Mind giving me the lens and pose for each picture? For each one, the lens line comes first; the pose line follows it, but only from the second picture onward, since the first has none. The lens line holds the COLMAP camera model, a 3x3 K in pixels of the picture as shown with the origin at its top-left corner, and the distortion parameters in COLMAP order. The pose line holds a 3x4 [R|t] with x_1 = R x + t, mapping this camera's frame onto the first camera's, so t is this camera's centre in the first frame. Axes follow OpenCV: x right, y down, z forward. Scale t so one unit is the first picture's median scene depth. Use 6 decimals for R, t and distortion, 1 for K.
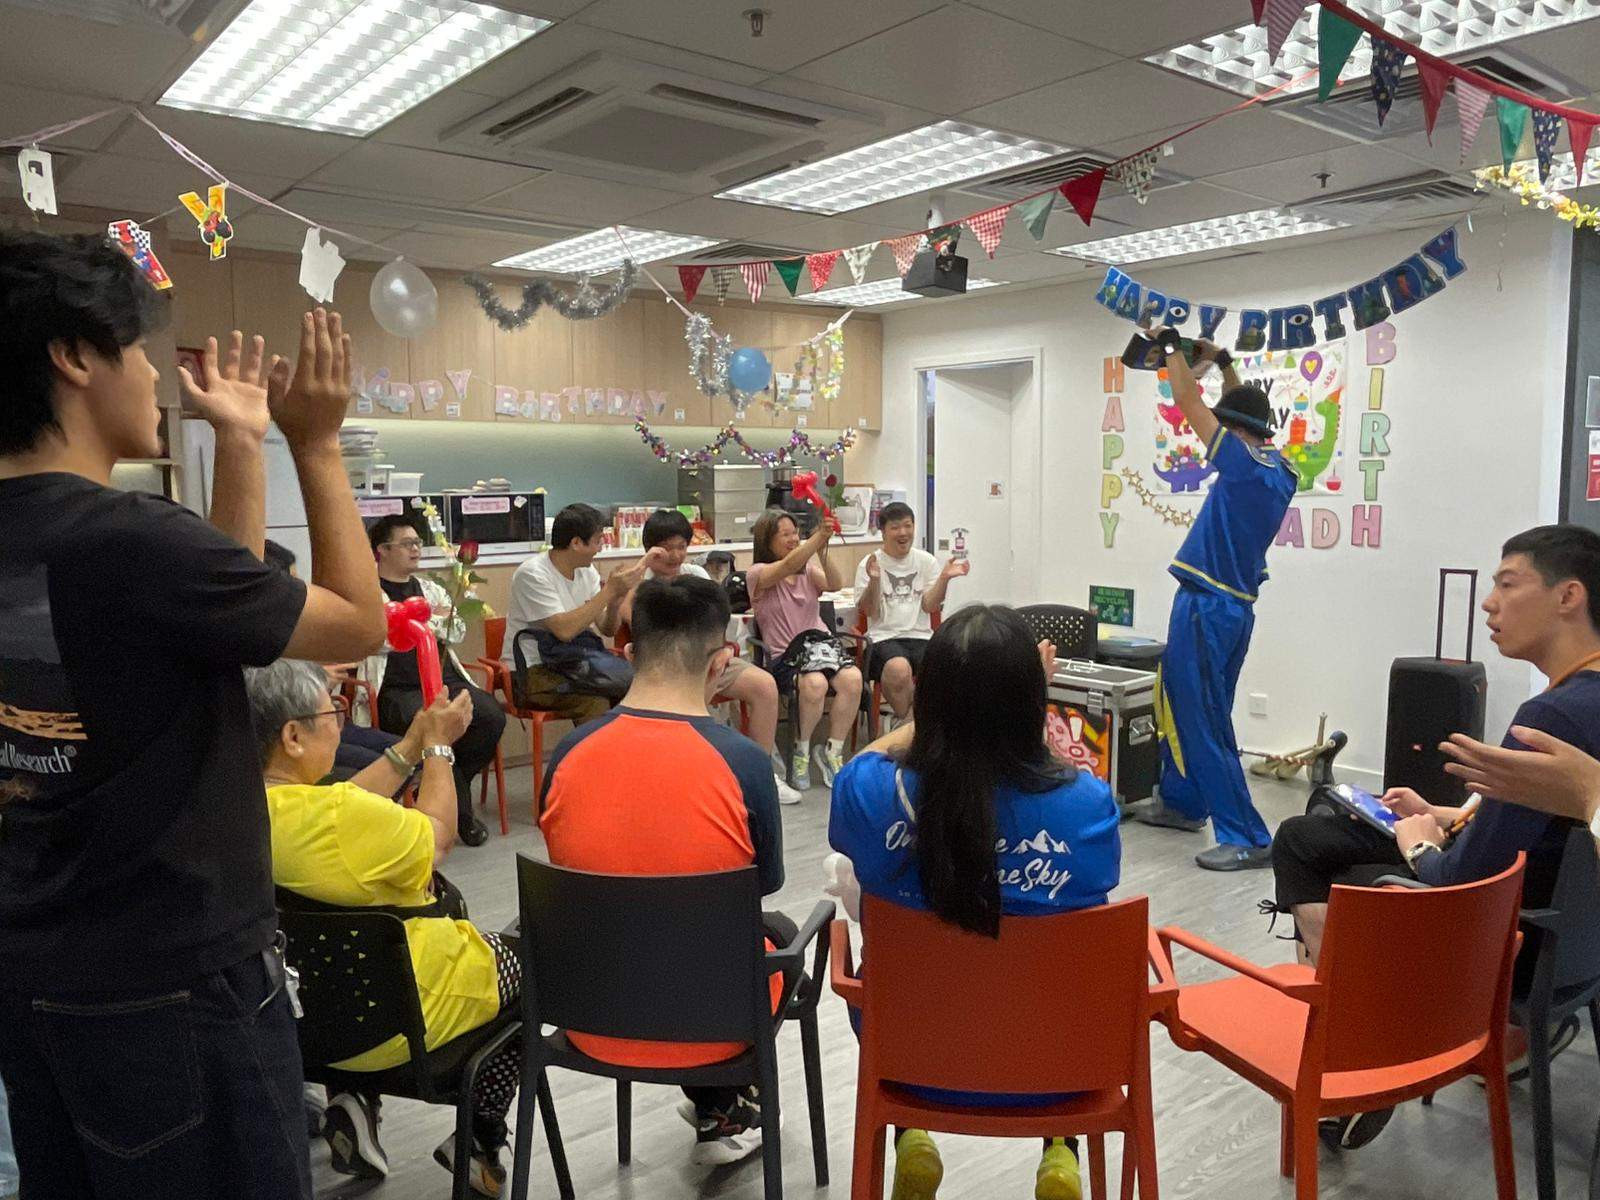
lens RADIAL K [[1228.6, 0, 819.2], [0, 1228.6, 605.1], [0, 0, 1]] dist [0.048821, -0.058126]
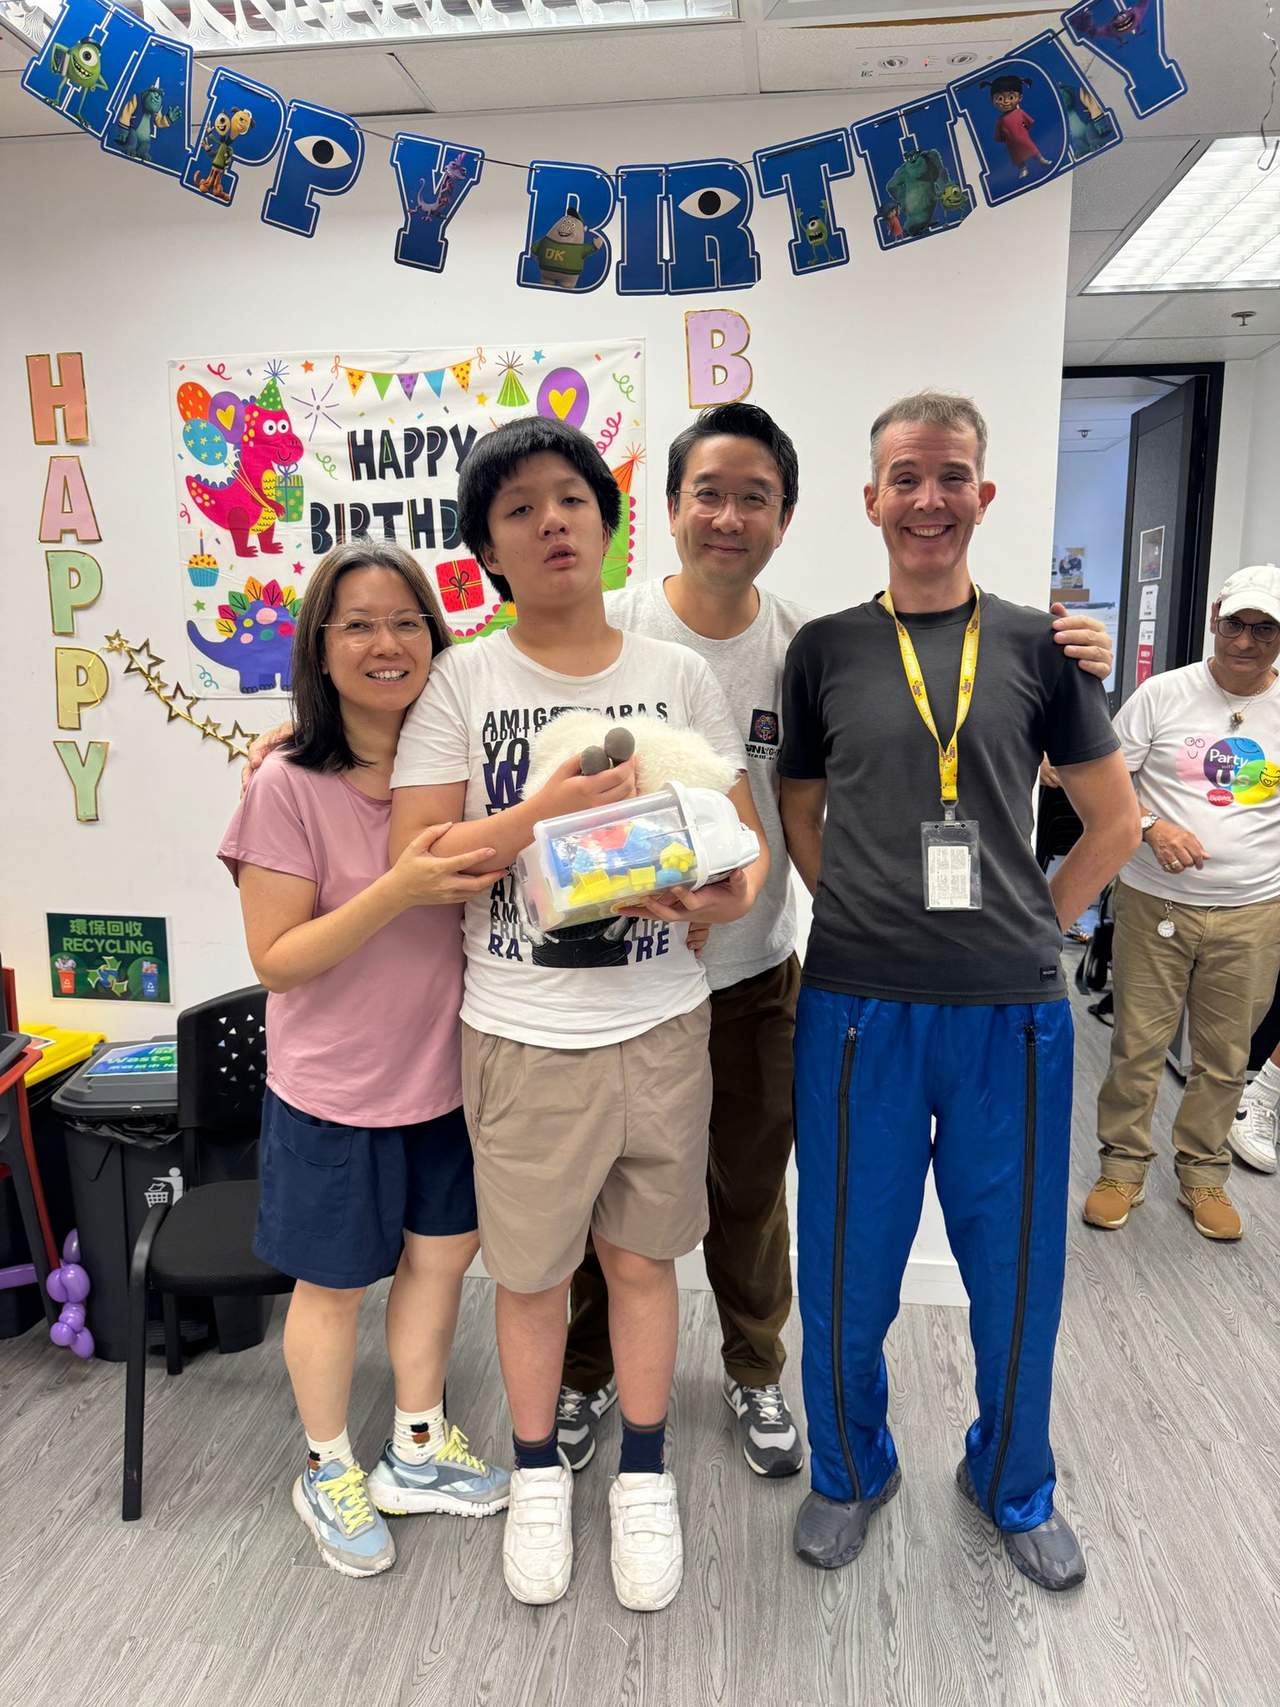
lens RADIAL K [[1226.9, 0, 636.3], [0, 1226.9, 859.0], [0, 0, 1]] dist [0.004661, -0.014245]
pose [[0.733294, -0.116725, 0.669817, 0.104827], [0.070192, 0.992886, 0.096181, -0.071885], [-0.676279, -0.023513, 0.736270, 0.655190]]
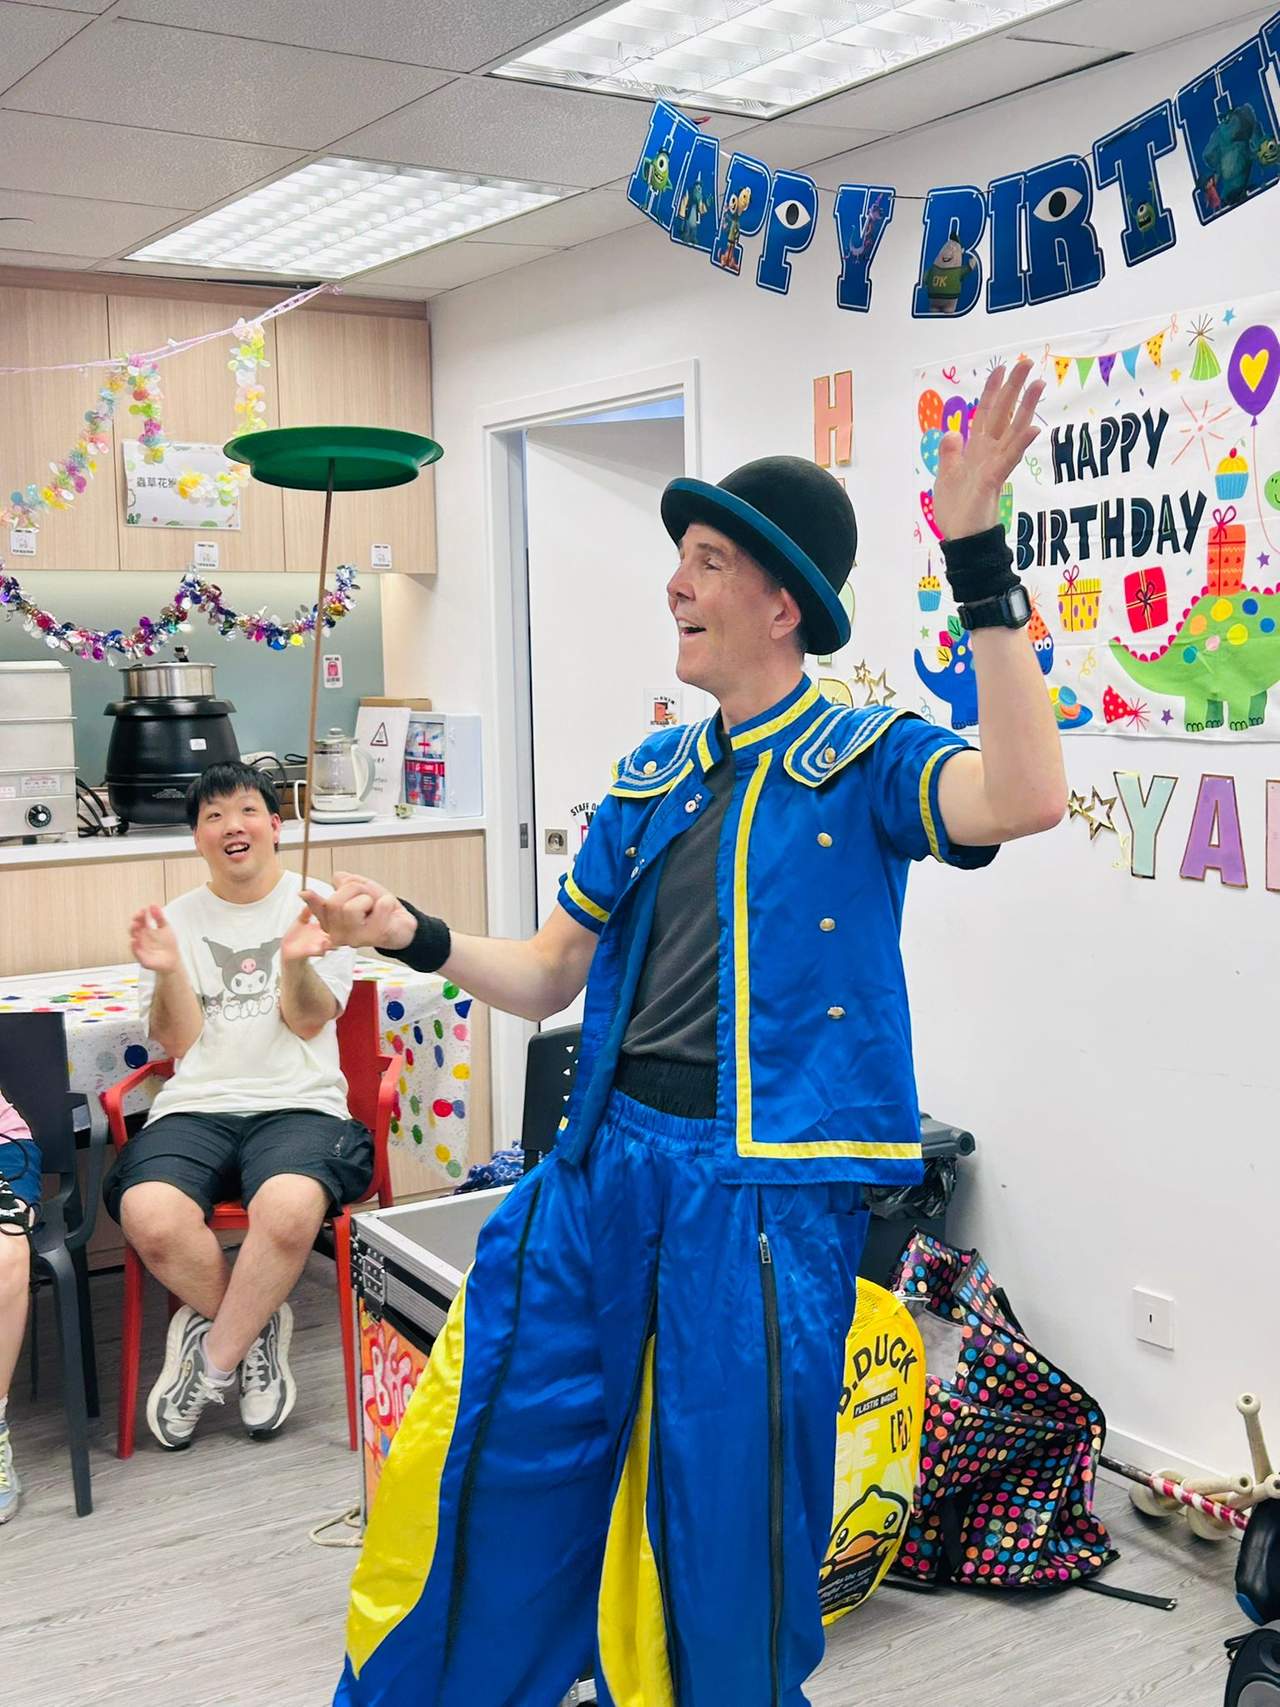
lens RADIAL K [[2109.9, 0, 645.3], [0, 2109.9, 854.8], [0, 0, 1]] dist [0.068251, 0.000000]
pose [[0.990850, 0.002569, -0.134945, 0.308627], [-0.004128, 0.999928, -0.011281, -0.049540], [0.134906, 0.011735, 0.990789, 0.386401]]
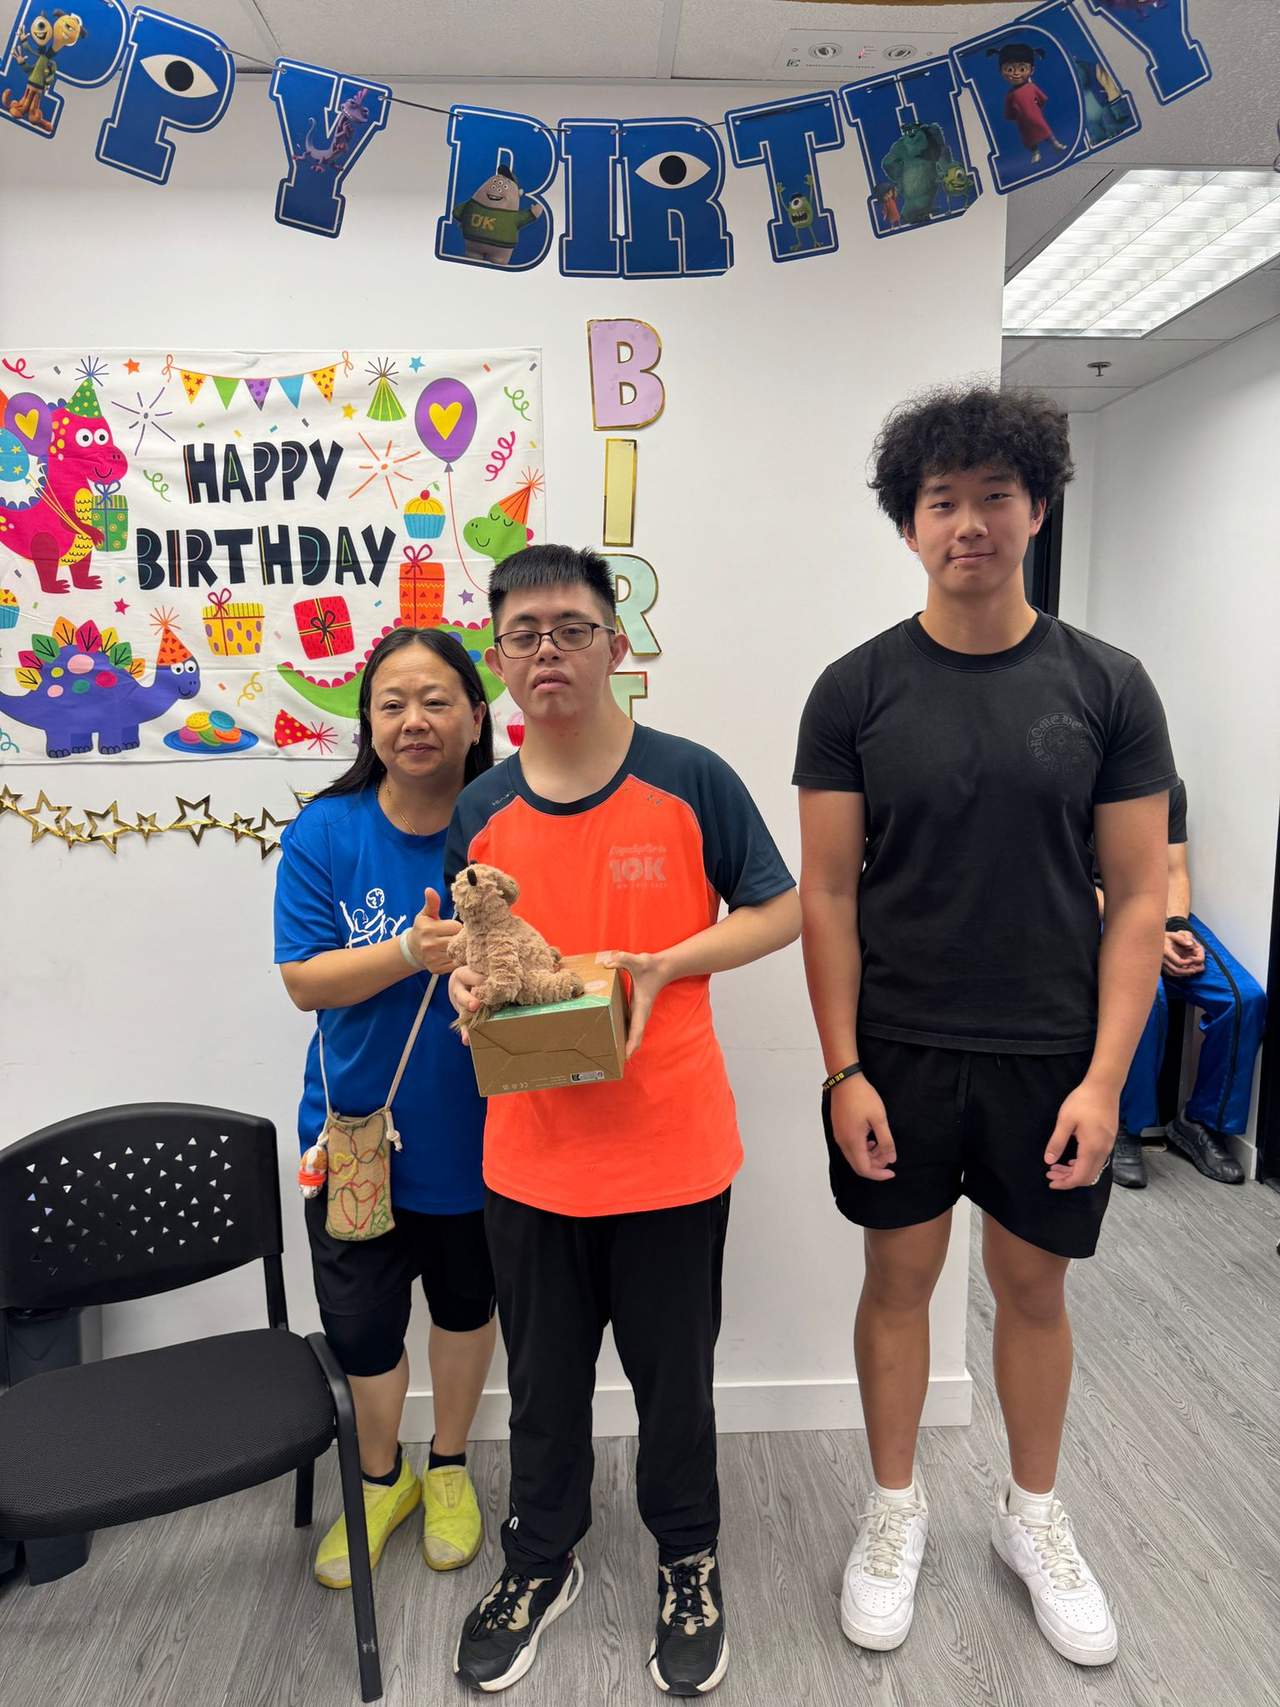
lens RADIAL K [[1226.9, 0, 637.1], [0, 1226.9, 861.1], [0, 0, 1]] dist [0.004661, -0.014245]
pose [[0.612608, -0.109818, 0.782720, 0.124024], [0.083158, 0.993760, 0.074343, -0.081443], [-0.786000, 0.019546, 0.617917, 0.722563]]
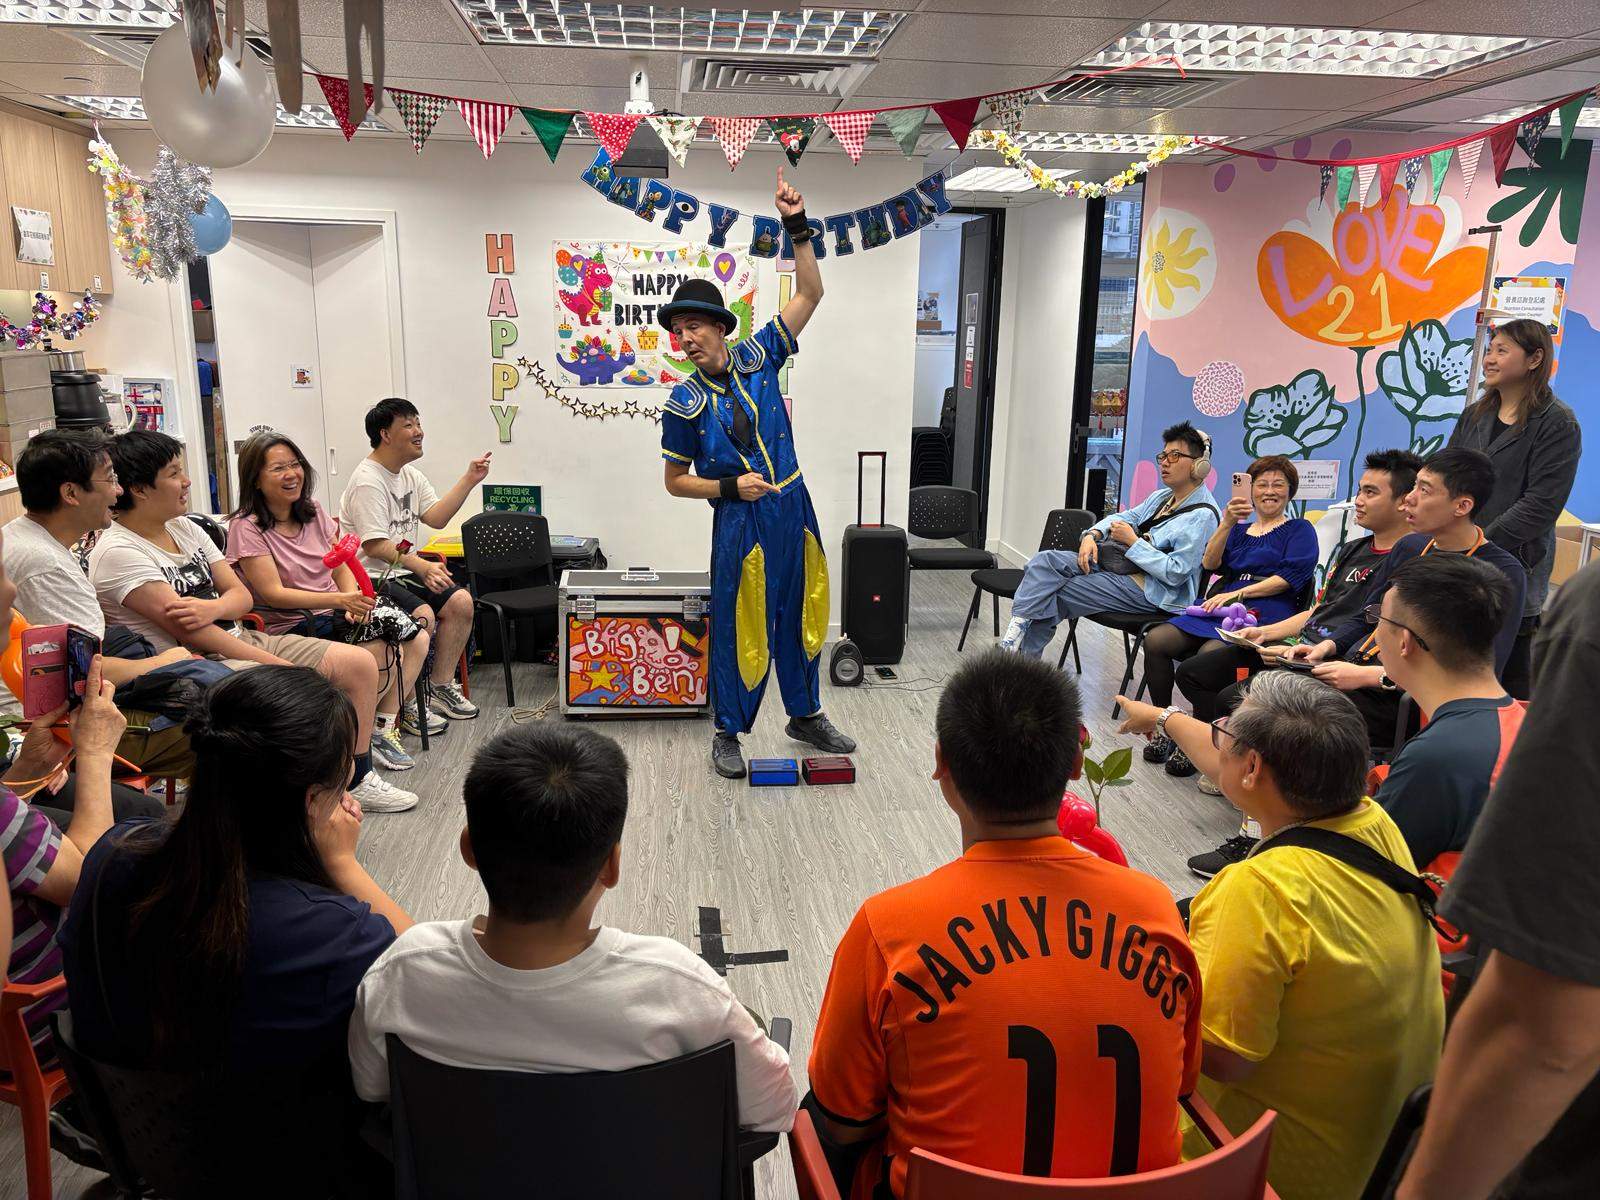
lens RADIAL K [[1228.6, 0, 793.1], [0, 1228.6, 622.4], [0, 0, 1]] dist [0.048821, -0.058126]
pose [[0.567585, -0.175943, 0.804296, -0.485311], [0.064623, 0.983406, 0.169519, -0.066919], [-0.820775, -0.044240, 0.569536, 0.325059]]
